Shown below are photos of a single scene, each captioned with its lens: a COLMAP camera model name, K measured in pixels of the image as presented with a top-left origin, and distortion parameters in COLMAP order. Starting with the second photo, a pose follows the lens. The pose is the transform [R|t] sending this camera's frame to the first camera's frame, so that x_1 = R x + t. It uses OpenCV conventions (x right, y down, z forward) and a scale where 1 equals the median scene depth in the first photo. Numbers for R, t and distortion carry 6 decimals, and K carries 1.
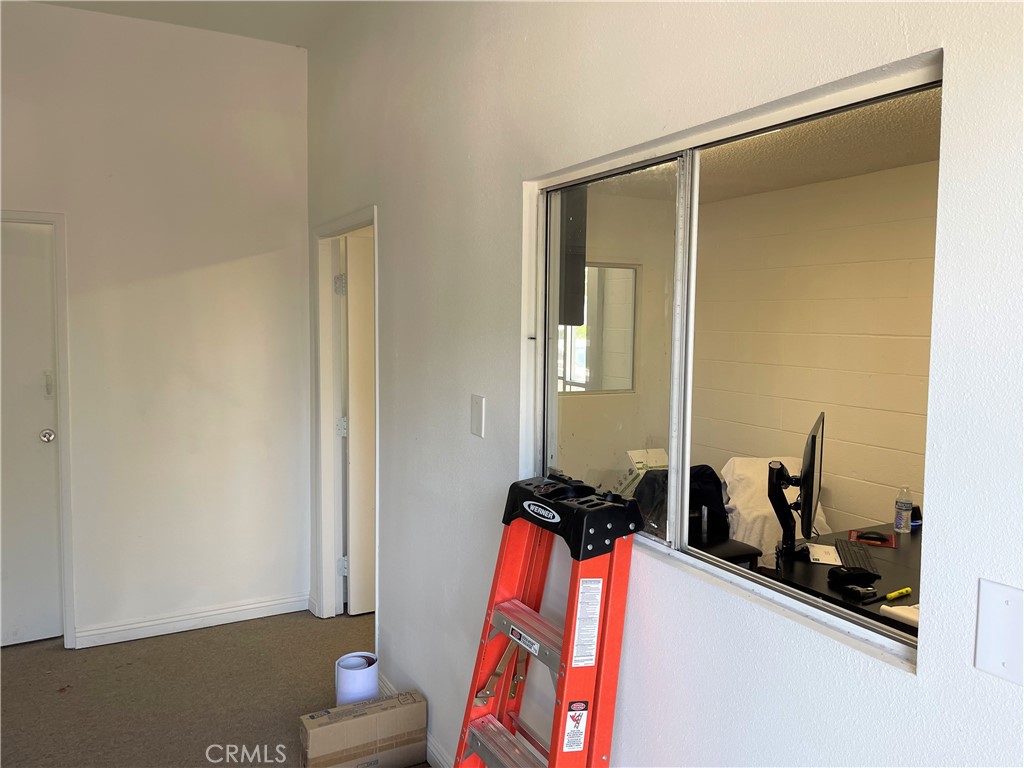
lens RADIAL K [[771.7, 0, 511.6], [0, 771.7, 376.7], [0, 0, 1]] dist [0.076470, -0.098682]
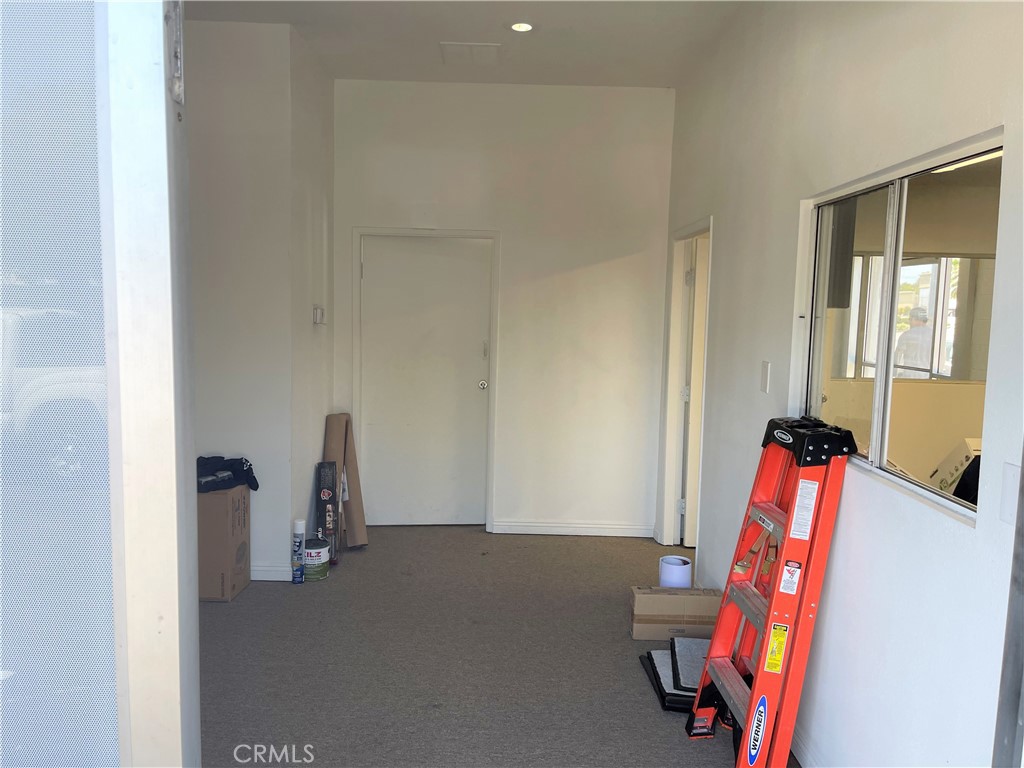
lens RADIAL K [[771.7, 0, 512.9], [0, 771.7, 381.1], [0, 0, 1]] dist [0.076470, -0.098682]
pose [[0.882124, 0.054786, -0.467820, 0.224308], [-0.048104, 0.998498, 0.026230, 0.049823], [0.468554, -0.000634, 0.883435, -0.426294]]
